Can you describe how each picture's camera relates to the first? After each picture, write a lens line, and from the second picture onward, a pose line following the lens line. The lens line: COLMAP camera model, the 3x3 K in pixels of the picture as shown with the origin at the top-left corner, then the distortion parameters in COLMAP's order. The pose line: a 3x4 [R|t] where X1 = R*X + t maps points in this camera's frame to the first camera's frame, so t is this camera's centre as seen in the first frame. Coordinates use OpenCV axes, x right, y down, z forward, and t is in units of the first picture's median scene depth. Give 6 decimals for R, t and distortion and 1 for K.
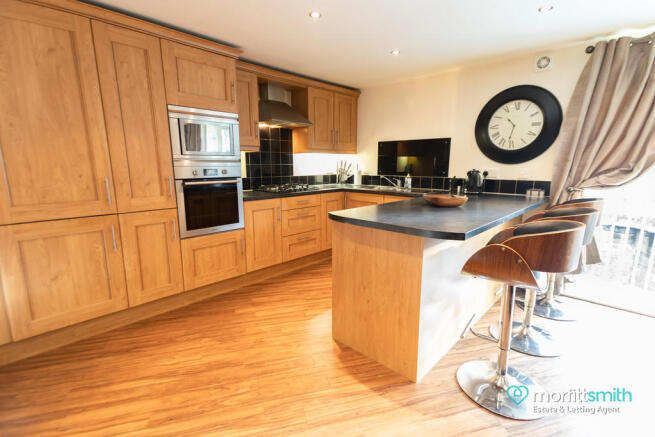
lens RADIAL K [[298.2, 0, 327.5], [0, 298.2, 218.5], [0, 0, 1]] dist [0.013039, 0.000010]
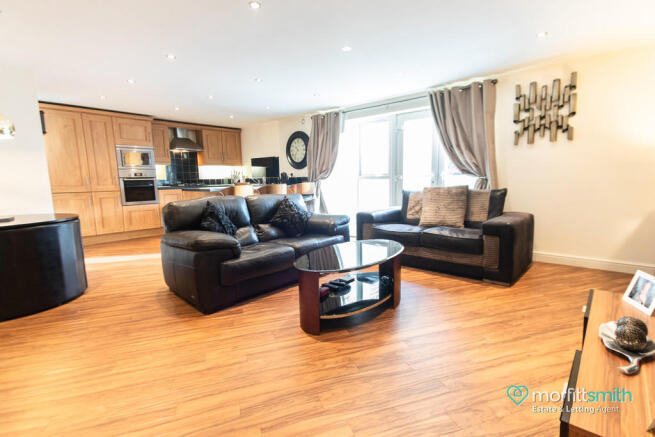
lens RADIAL K [[298.2, 0, 327.5], [0, 298.2, 218.5], [0, 0, 1]] dist [0.013039, 0.000010]
pose [[0.998040, -0.027407, 0.056257, 0.666256], [0.030194, 0.998327, -0.049309, 0.243812], [-0.054812, 0.050911, 0.997198, -0.952414]]
